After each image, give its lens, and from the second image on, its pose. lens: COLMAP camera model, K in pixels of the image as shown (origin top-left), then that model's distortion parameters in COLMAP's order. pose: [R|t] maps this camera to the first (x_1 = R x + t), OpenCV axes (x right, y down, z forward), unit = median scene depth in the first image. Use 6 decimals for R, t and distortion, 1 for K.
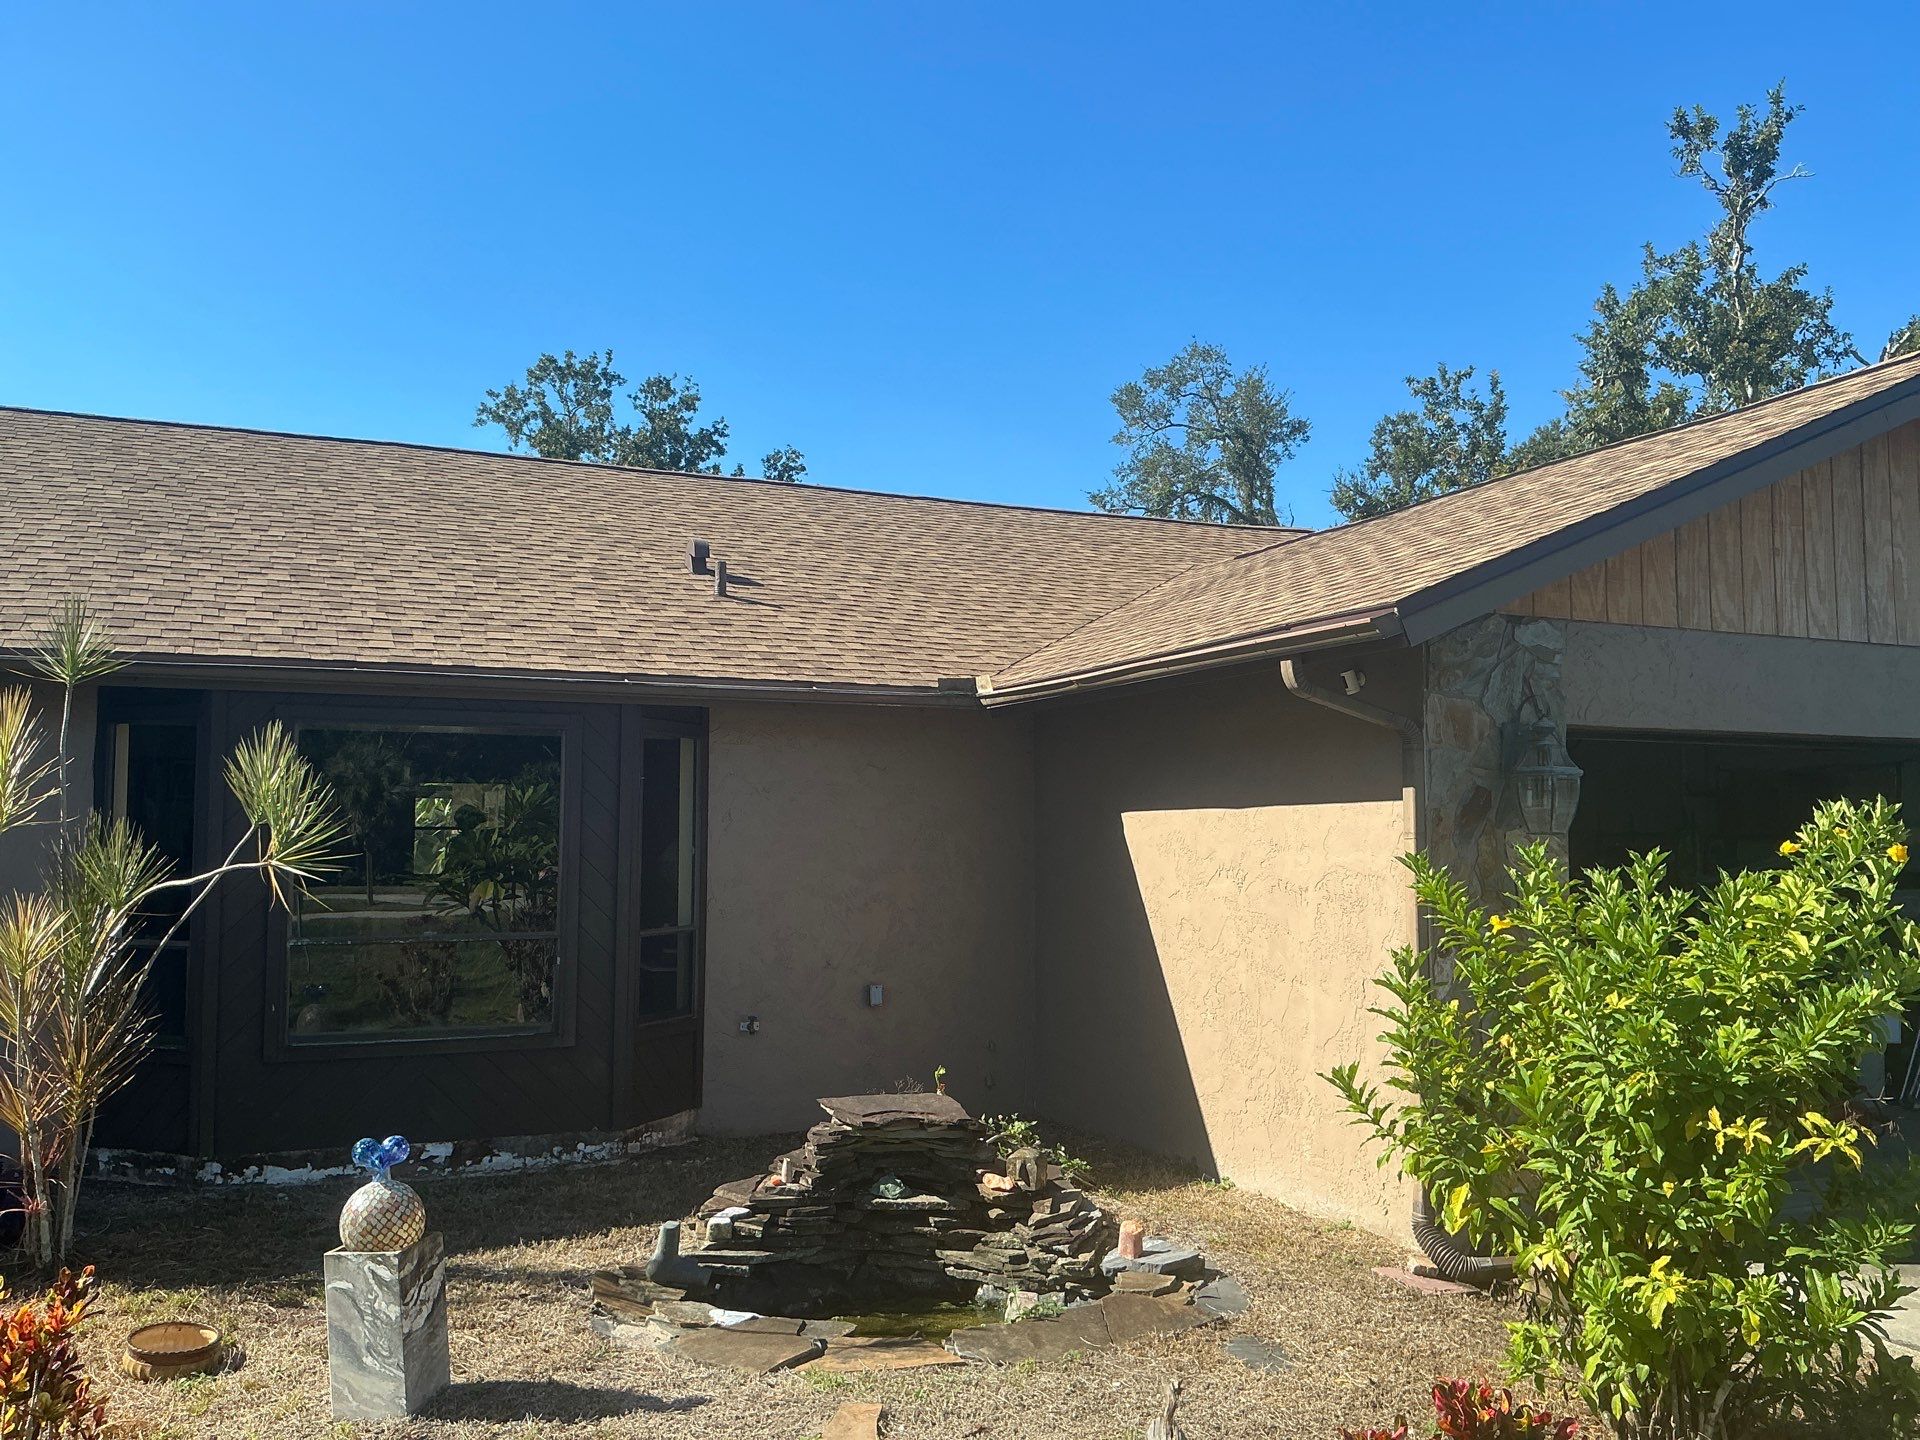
lens RADIAL K [[1604.3, 0, 960.0], [0, 1604.3, 720.0], [0, 0, 1]] dist [0.185851, -0.398094]
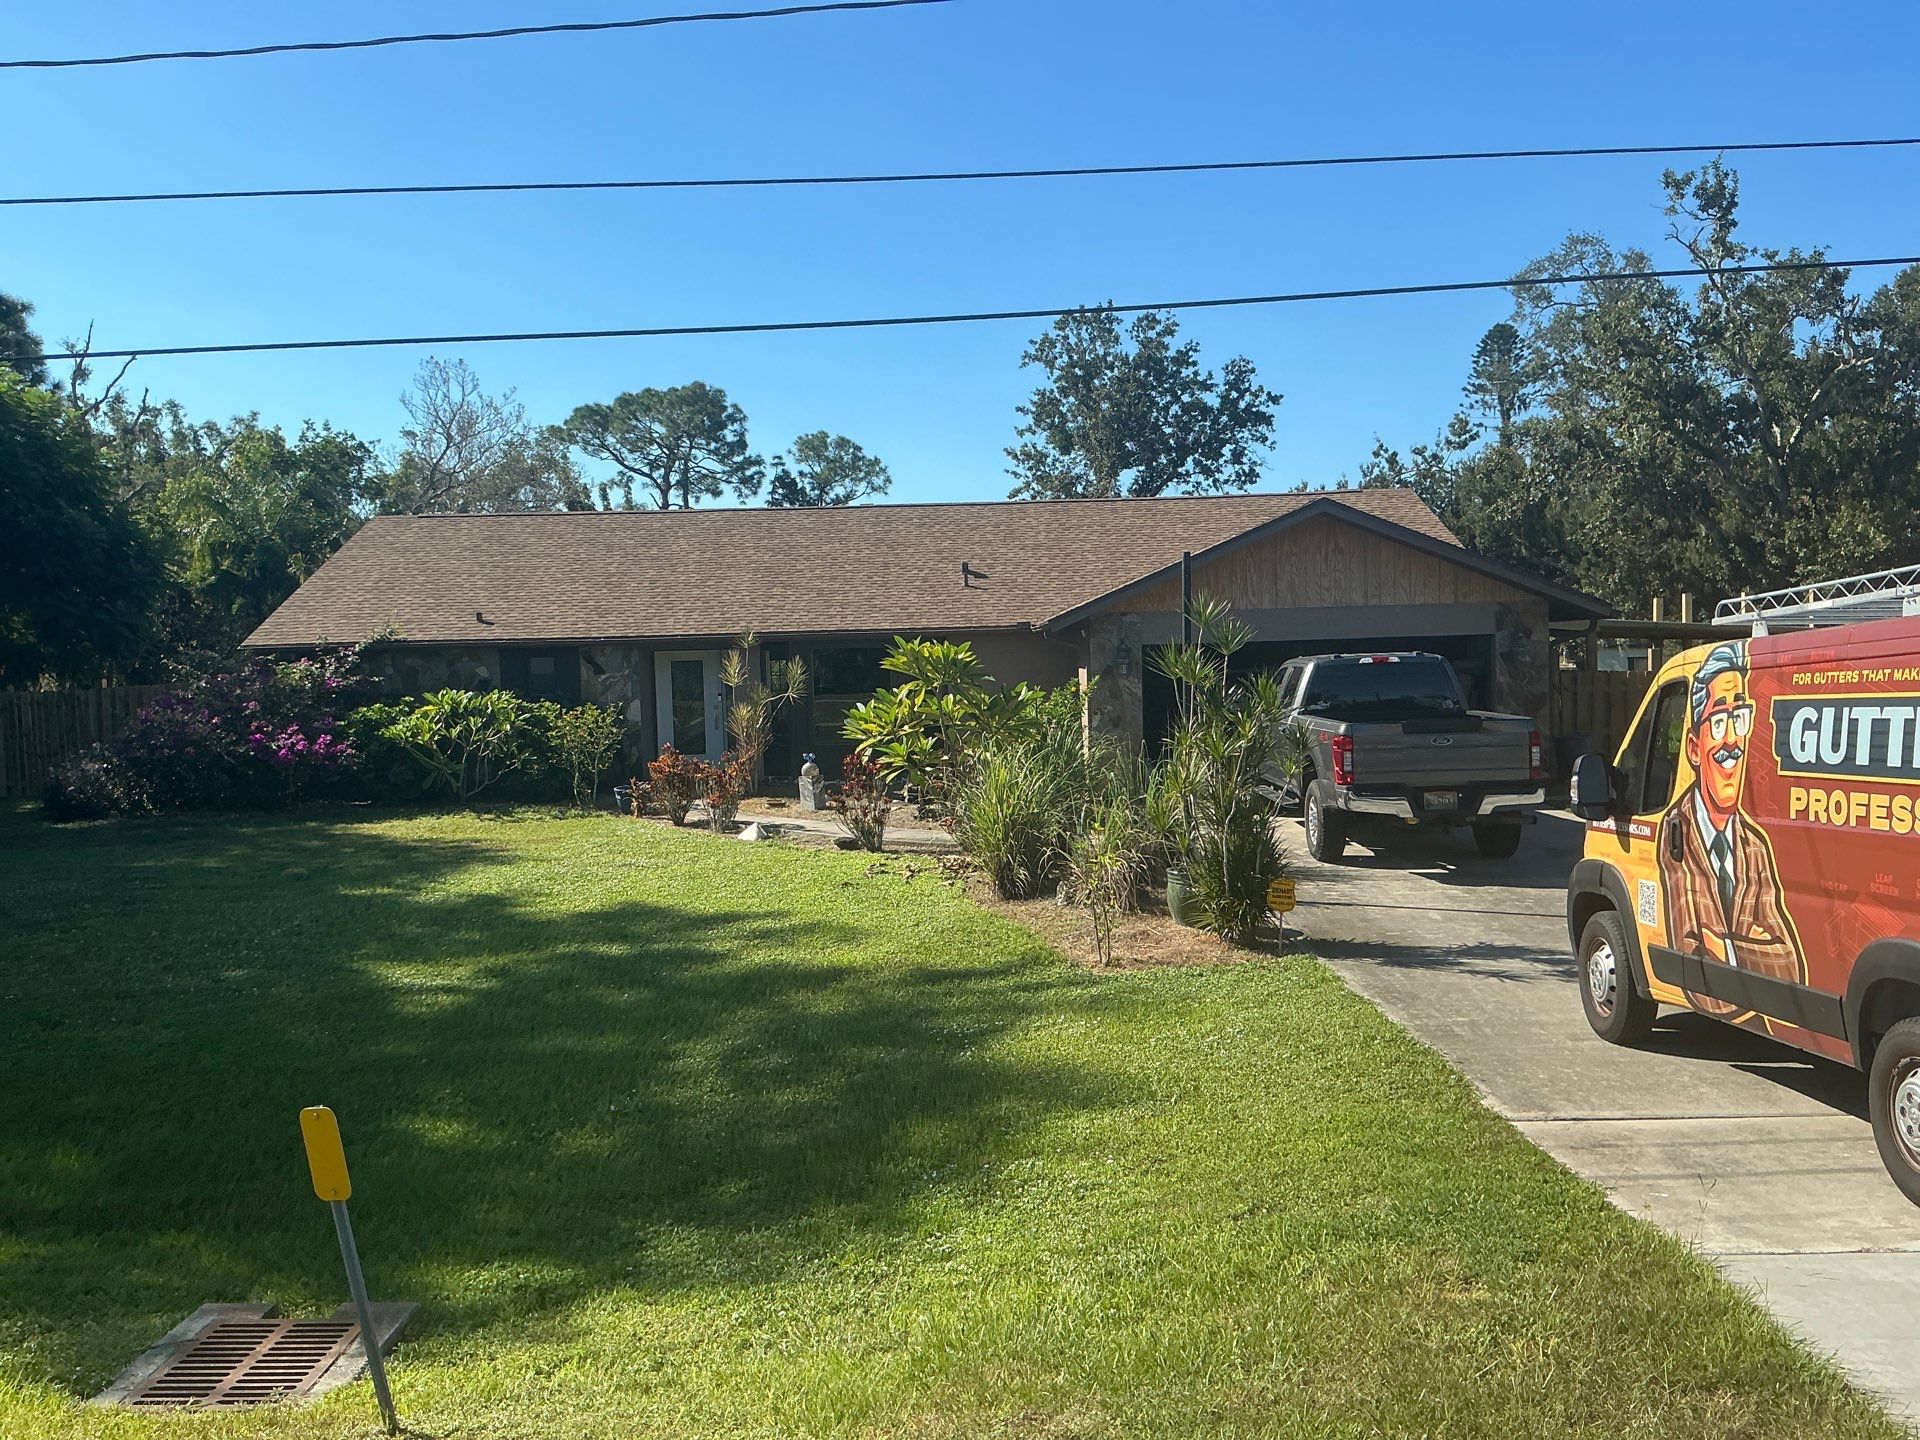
lens RADIAL K [[1604.3, 0, 960.0], [0, 1604.3, 720.0], [0, 0, 1]] dist [0.185851, -0.398094]
pose [[0.916883, -0.009113, -0.399052, 1.258502], [0.058408, 0.992041, 0.111545, -0.217826], [0.394860, -0.125581, 0.910118, -2.008647]]
